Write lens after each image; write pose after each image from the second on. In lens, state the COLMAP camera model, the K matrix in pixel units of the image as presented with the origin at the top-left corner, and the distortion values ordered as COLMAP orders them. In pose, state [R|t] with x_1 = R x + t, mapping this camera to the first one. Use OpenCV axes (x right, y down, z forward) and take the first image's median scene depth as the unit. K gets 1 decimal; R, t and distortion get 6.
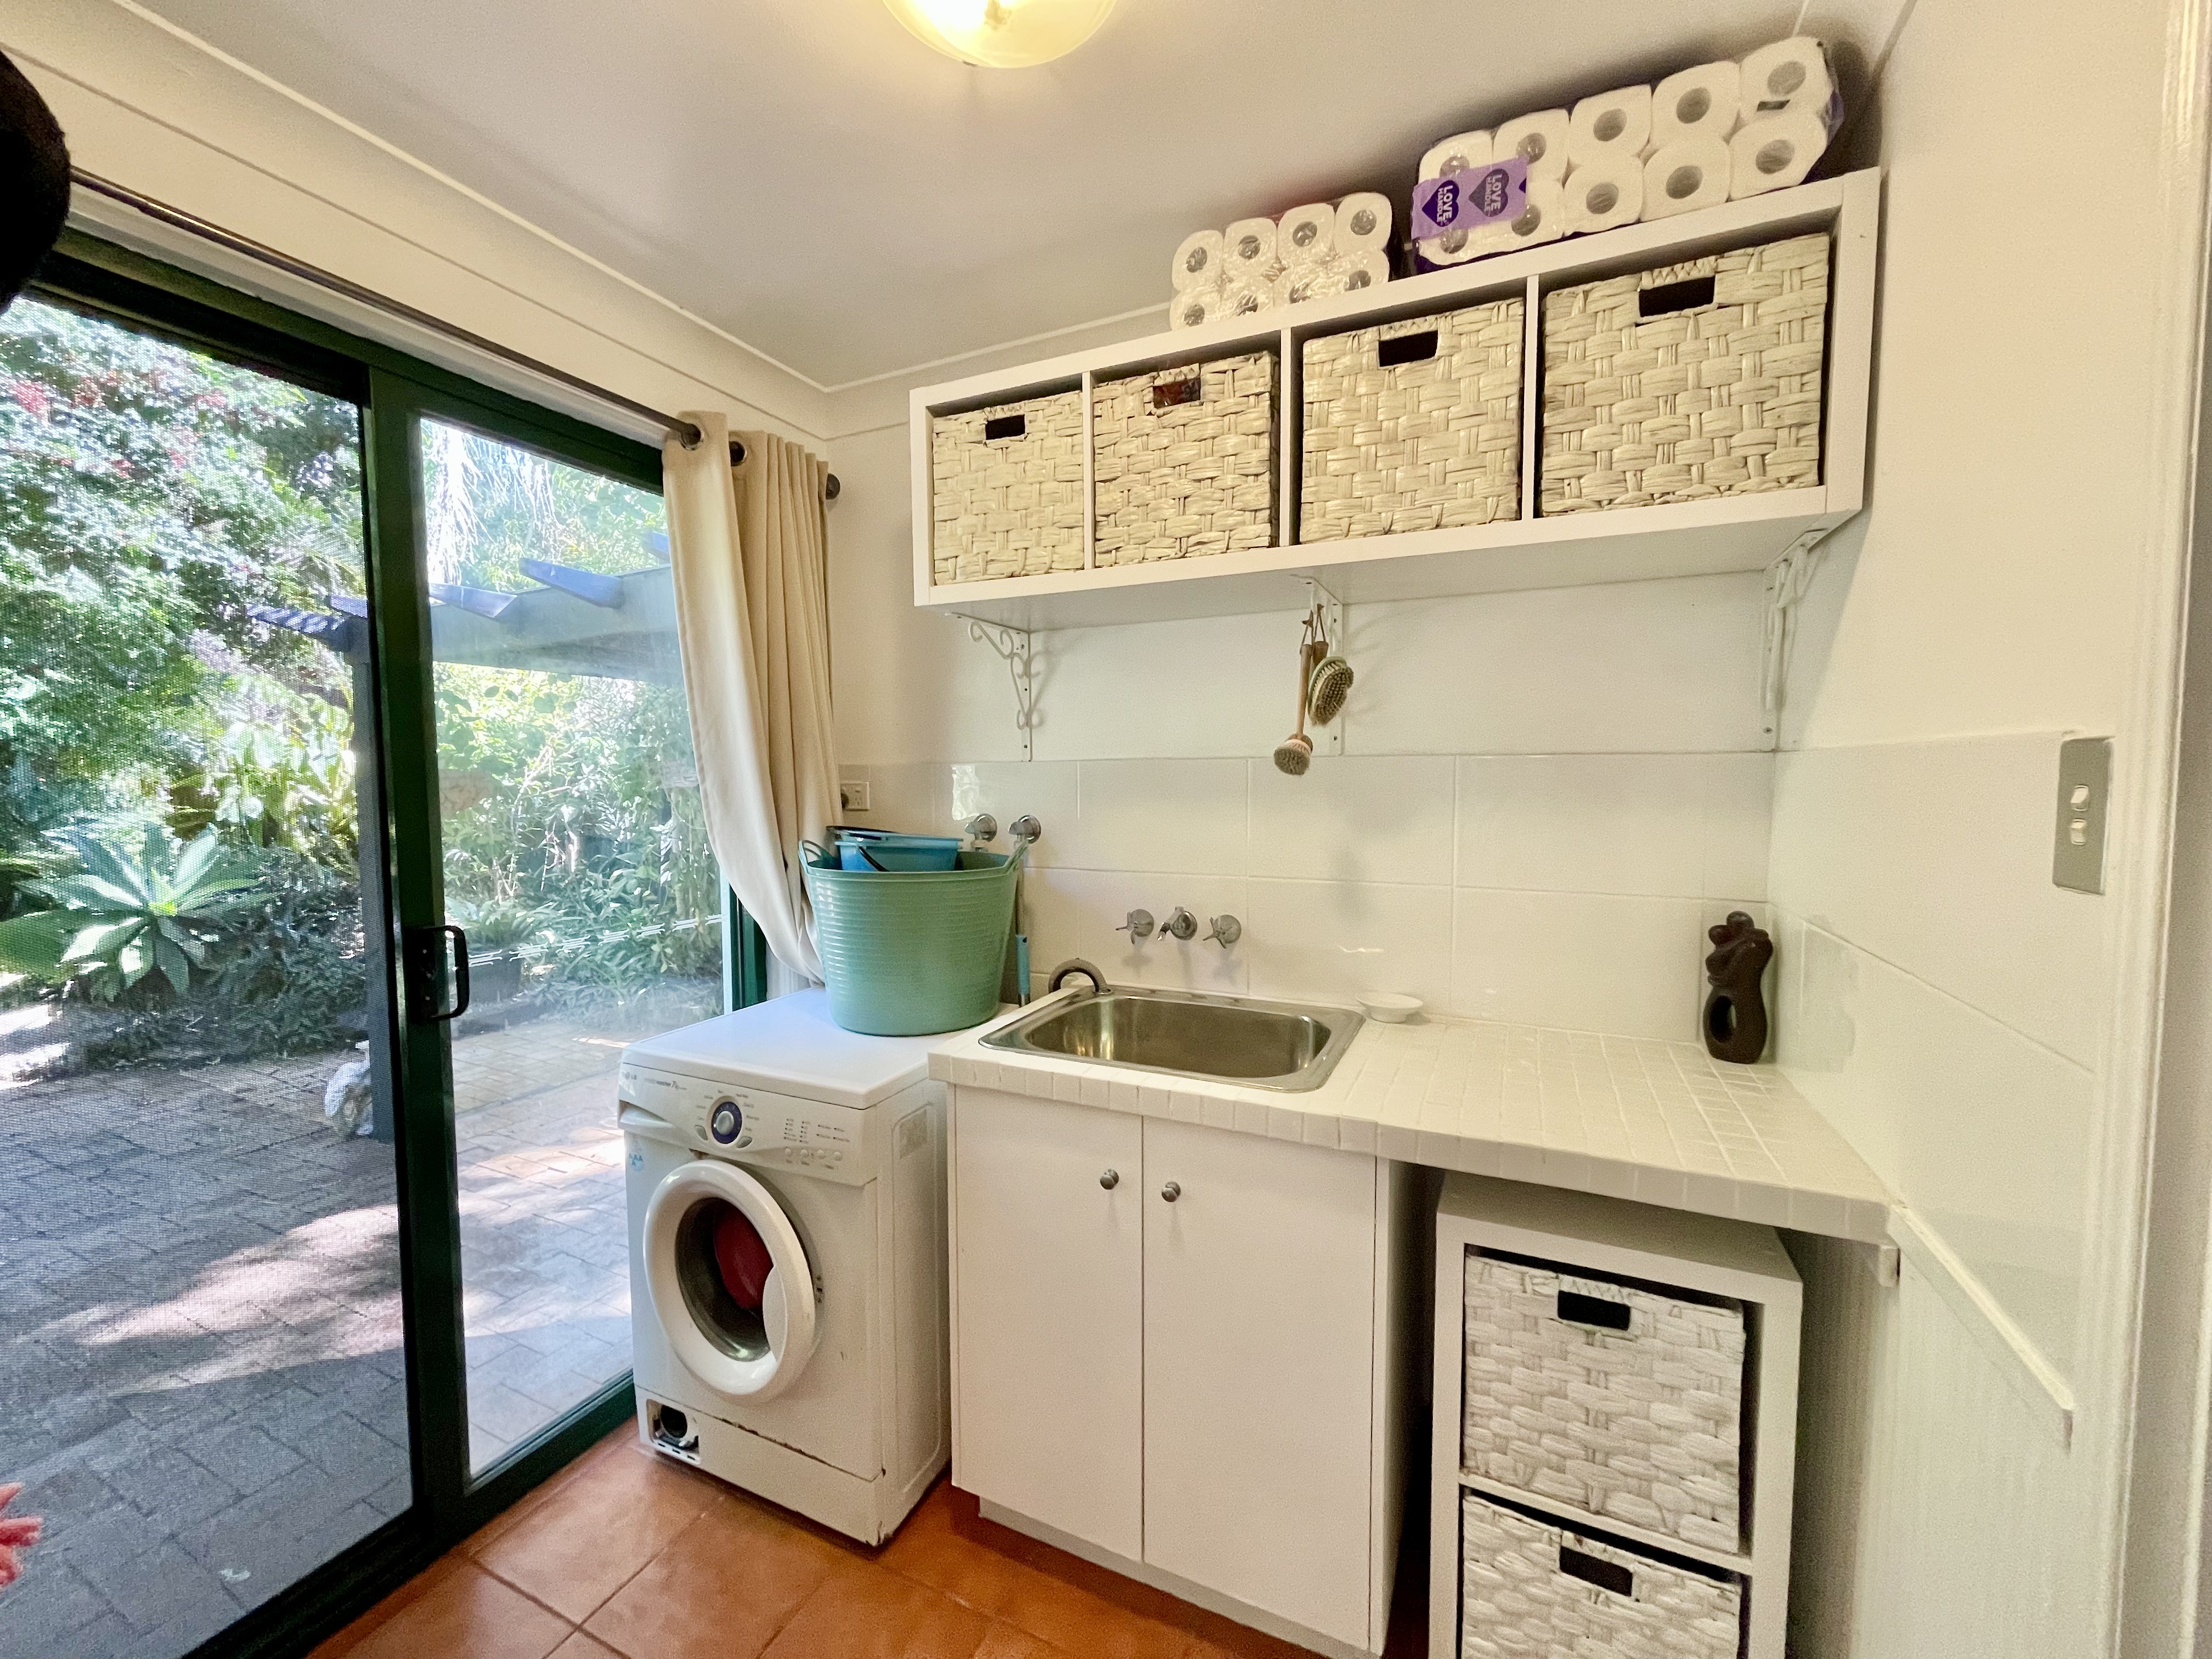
lens RADIAL K [[890.1, 0, 1107.3], [0, 890.1, 842.6], [0, 0, 1]] dist [0.002742, 0.000250]
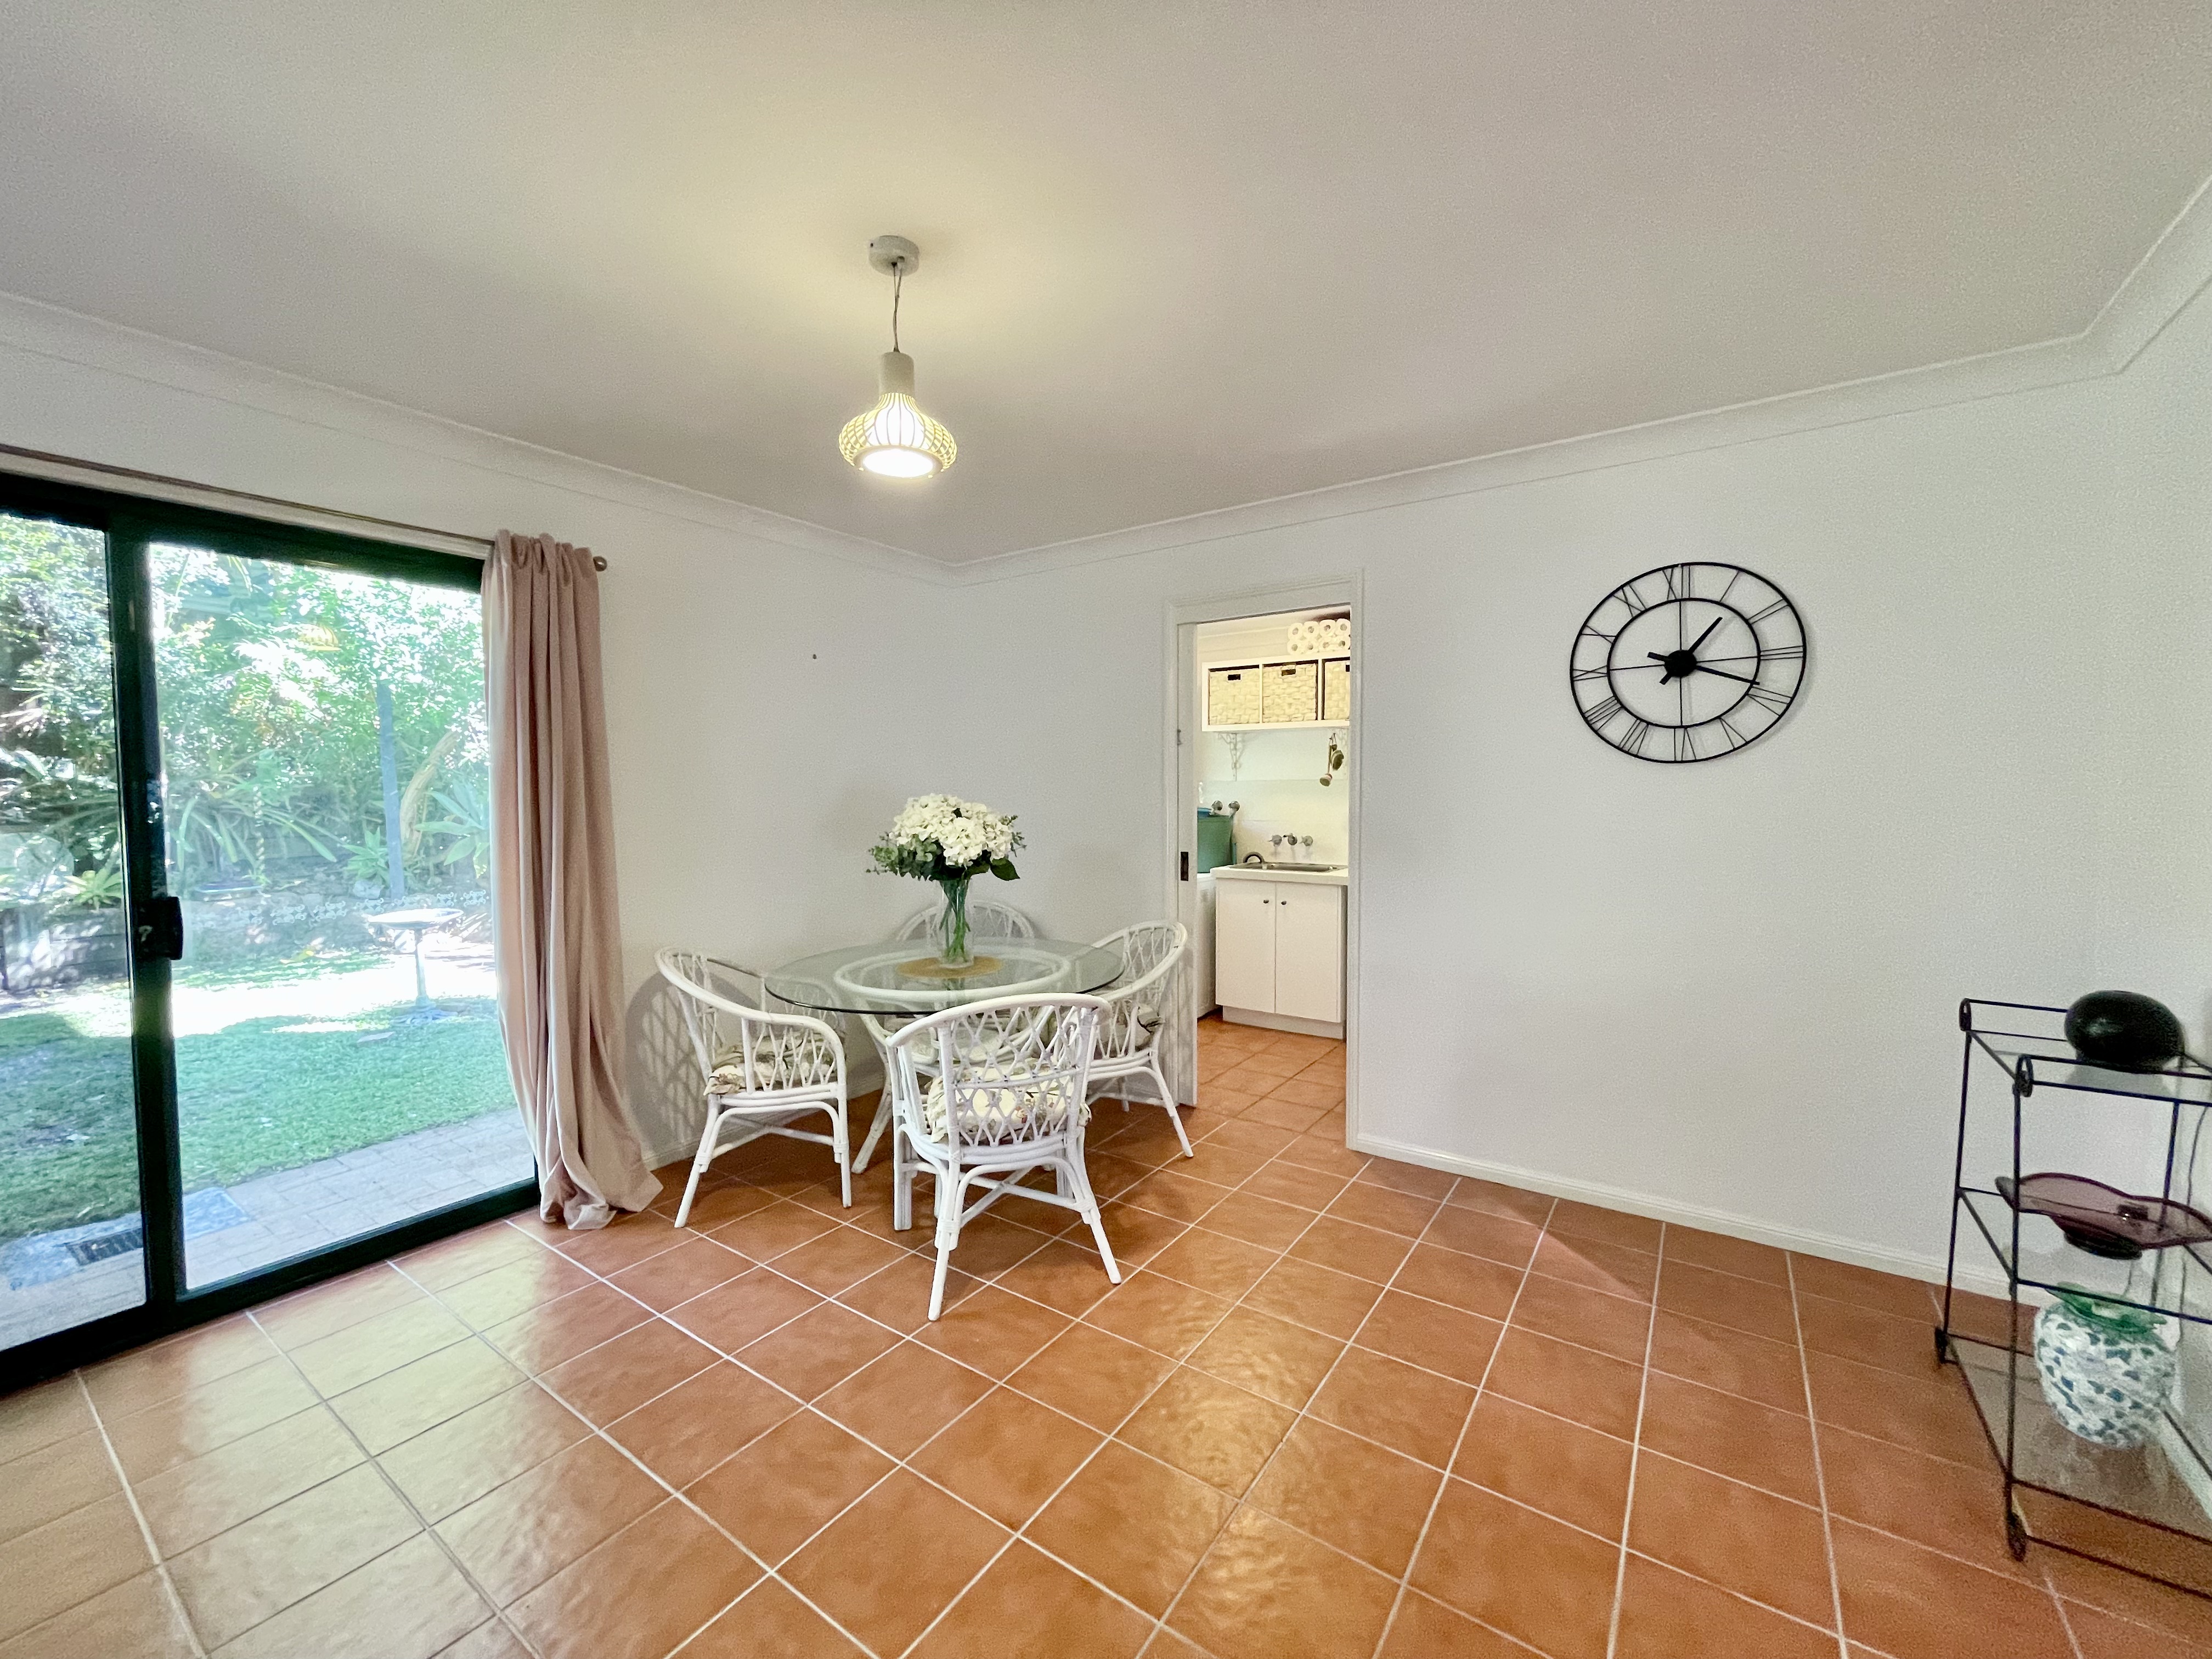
lens RADIAL K [[890.1, 0, 1087.4], [0, 890.1, 834.1], [0, 0, 1]] dist [0.002742, 0.000250]
pose [[0.983503, 0.009890, -0.180623, -0.052438], [-0.012642, 0.999821, -0.014090, 0.150382], [0.180451, 0.016141, 0.983452, -2.283350]]
